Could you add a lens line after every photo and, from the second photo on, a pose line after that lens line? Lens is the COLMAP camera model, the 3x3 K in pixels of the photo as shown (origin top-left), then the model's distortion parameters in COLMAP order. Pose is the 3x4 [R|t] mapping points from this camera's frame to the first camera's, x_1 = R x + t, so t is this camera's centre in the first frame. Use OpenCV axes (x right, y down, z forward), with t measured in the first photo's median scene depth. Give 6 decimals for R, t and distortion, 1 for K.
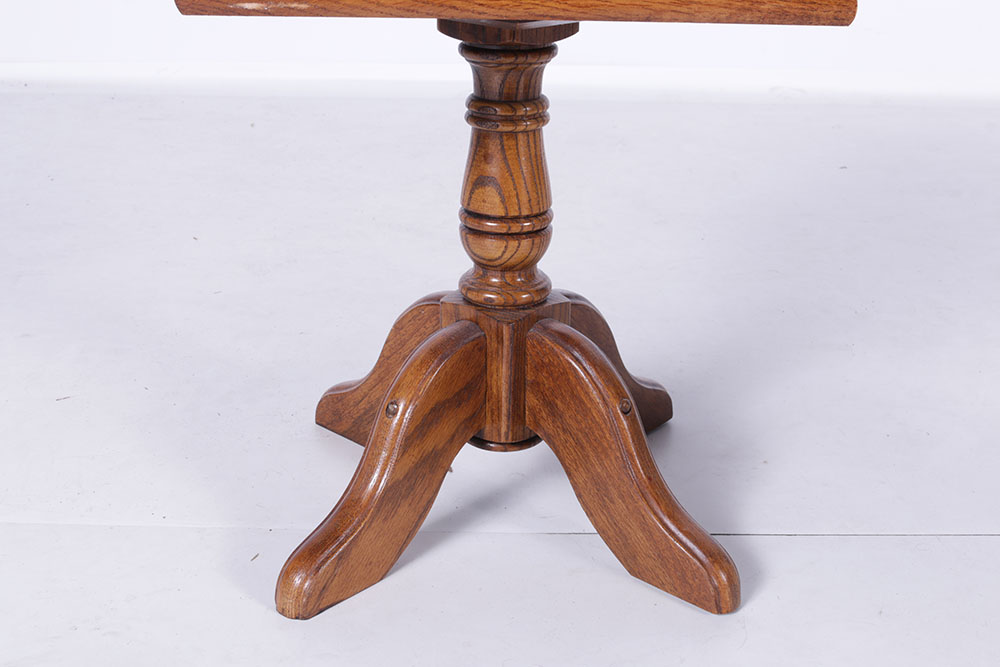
lens RADIAL K [[1197.4, 0, 502.2], [0, 1197.4, 330.0], [0, 0, 1]] dist [-0.054086, 0.000000]
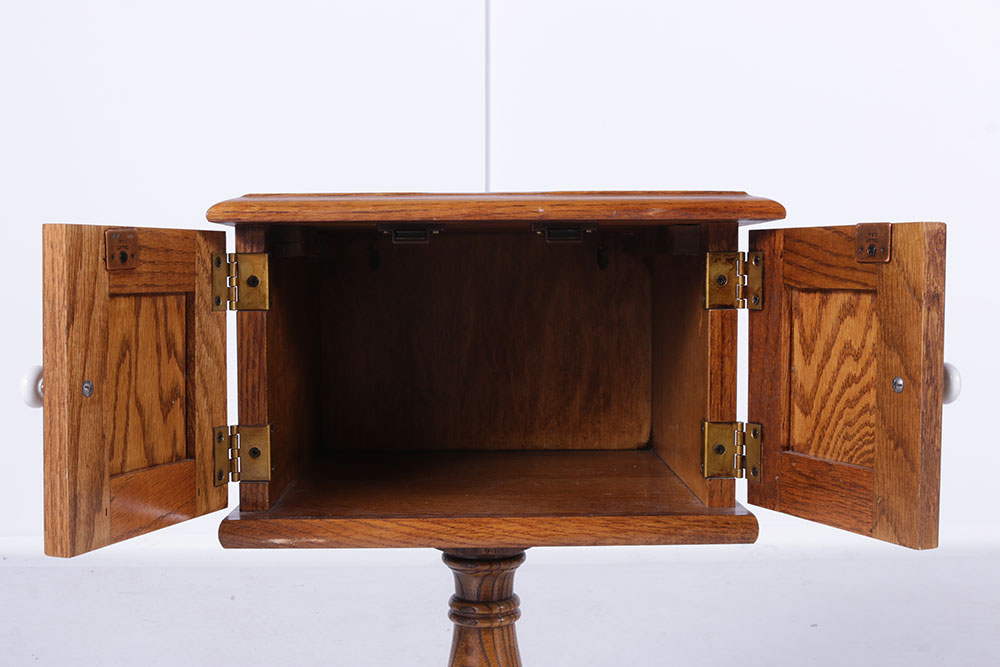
lens RADIAL K [[1297.8, 0, 500.3], [0, 1297.8, 330.4], [0, 0, 1]] dist [-0.074323, 0.000000]
pose [[0.999527, -0.021920, 0.021556, -0.001463], [0.028013, 0.938242, -0.344844, -0.002496], [-0.012666, 0.345285, 0.938412, -0.284992]]
